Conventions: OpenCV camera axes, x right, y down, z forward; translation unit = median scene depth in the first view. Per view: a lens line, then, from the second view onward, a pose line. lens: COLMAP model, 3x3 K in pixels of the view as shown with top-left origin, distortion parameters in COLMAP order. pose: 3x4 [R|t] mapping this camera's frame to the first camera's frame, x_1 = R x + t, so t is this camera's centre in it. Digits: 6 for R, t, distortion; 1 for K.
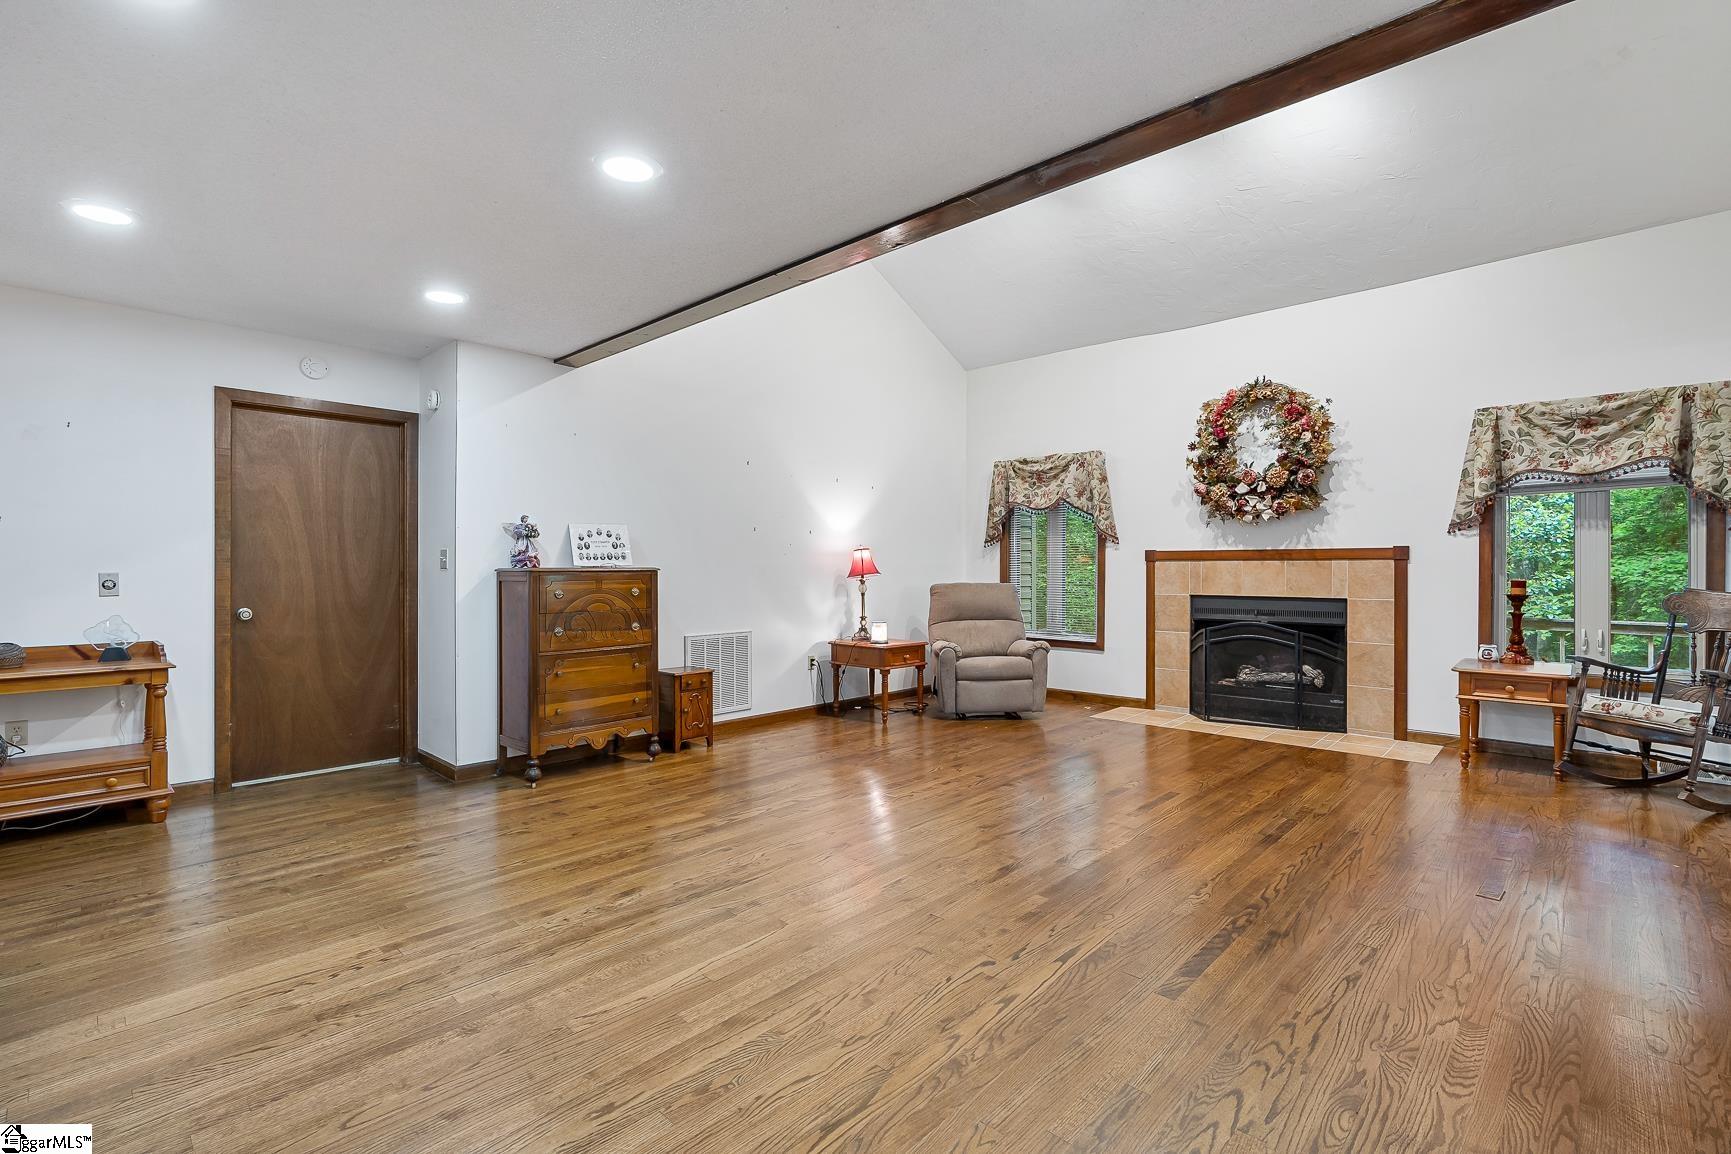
lens RADIAL K [[774.2, 0, 863.6], [0, 774.2, 572.8], [0, 0, 1]] dist [-0.006595, 0.000525]
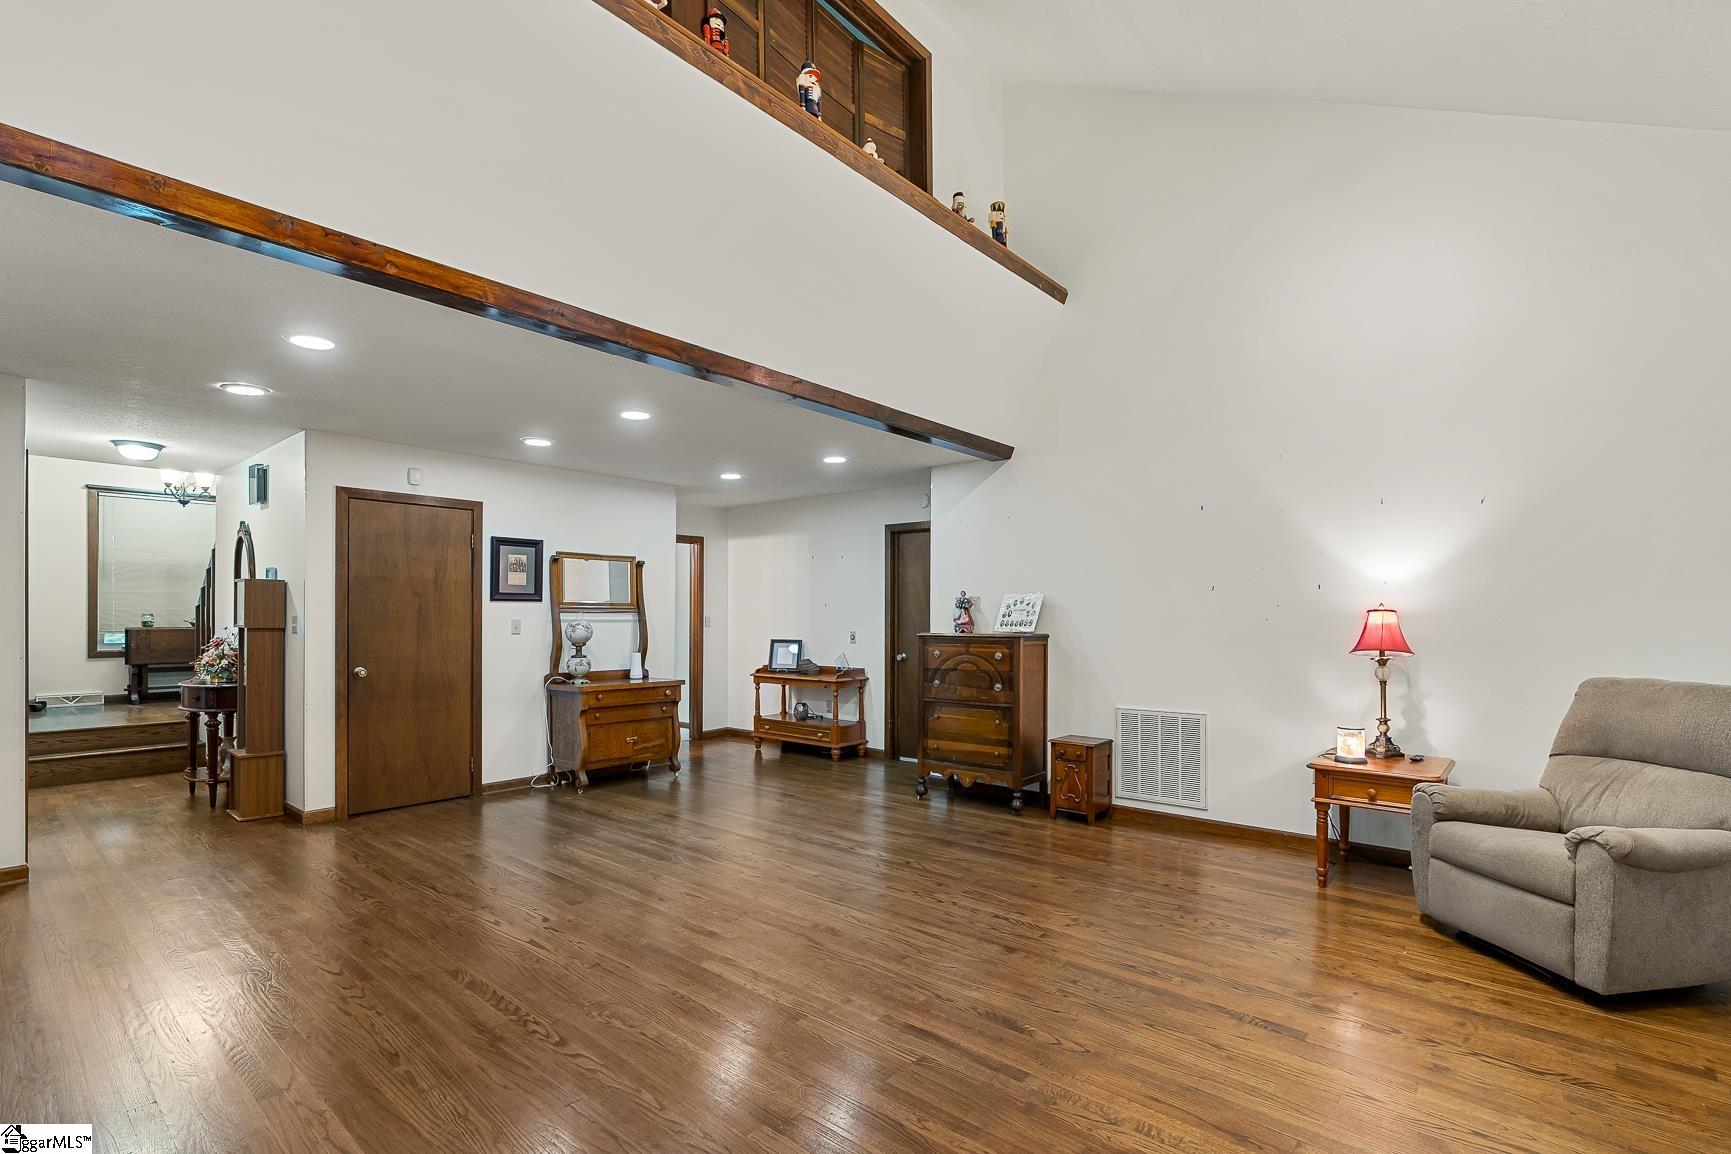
lens RADIAL K [[783.6, 0, 866.4], [0, 783.6, 618.5], [0, 0, 1]] dist [-0.003267, -0.000046]
pose [[0.061607, 0.001425, -0.998099, 0.694000], [-0.008953, 0.999960, 0.000875, -0.023975], [0.998060, 0.008882, 0.061617, 0.634466]]
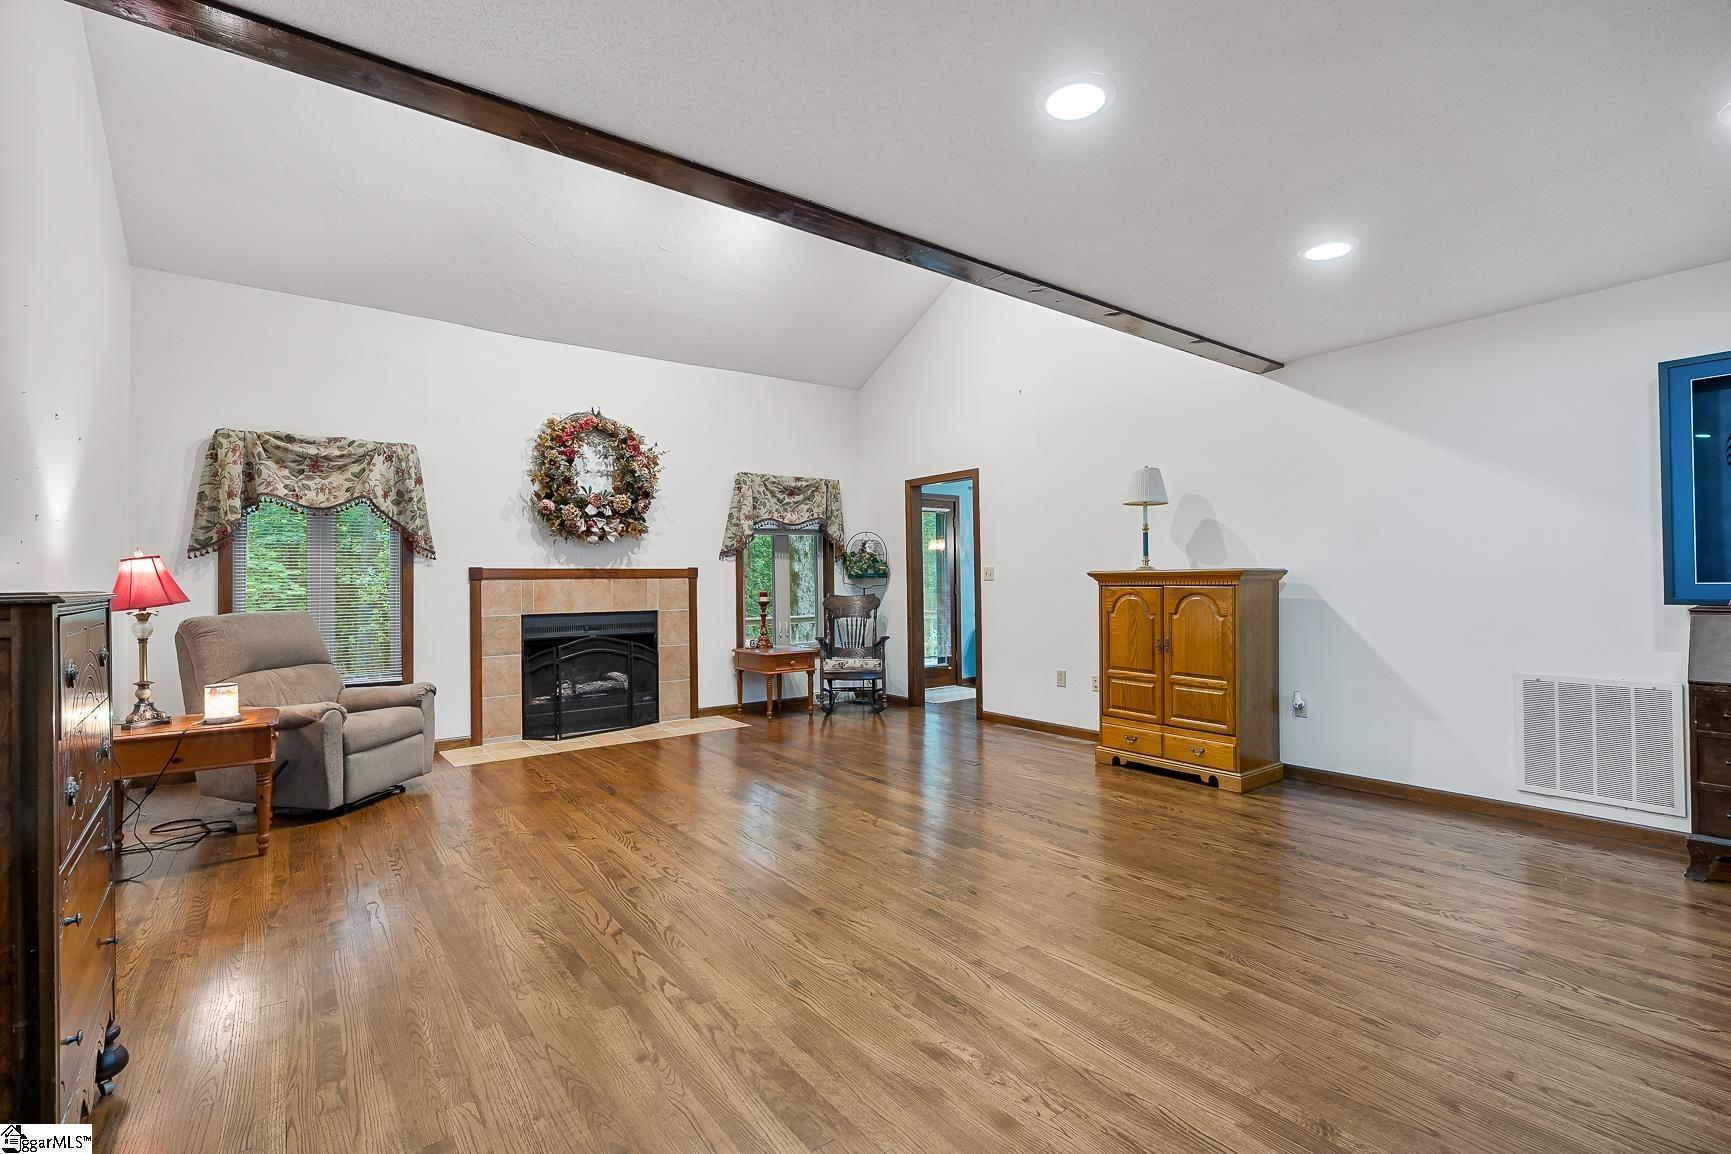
lens RADIAL K [[774.2, 0, 863.6], [0, 774.2, 572.8], [0, 0, 1]] dist [-0.006595, 0.000525]
pose [[0.163908, 0.009912, 0.986426, -0.515707], [0.019526, 0.999721, -0.013290, -0.002790], [-0.986282, 0.021439, 0.163669, 0.486918]]
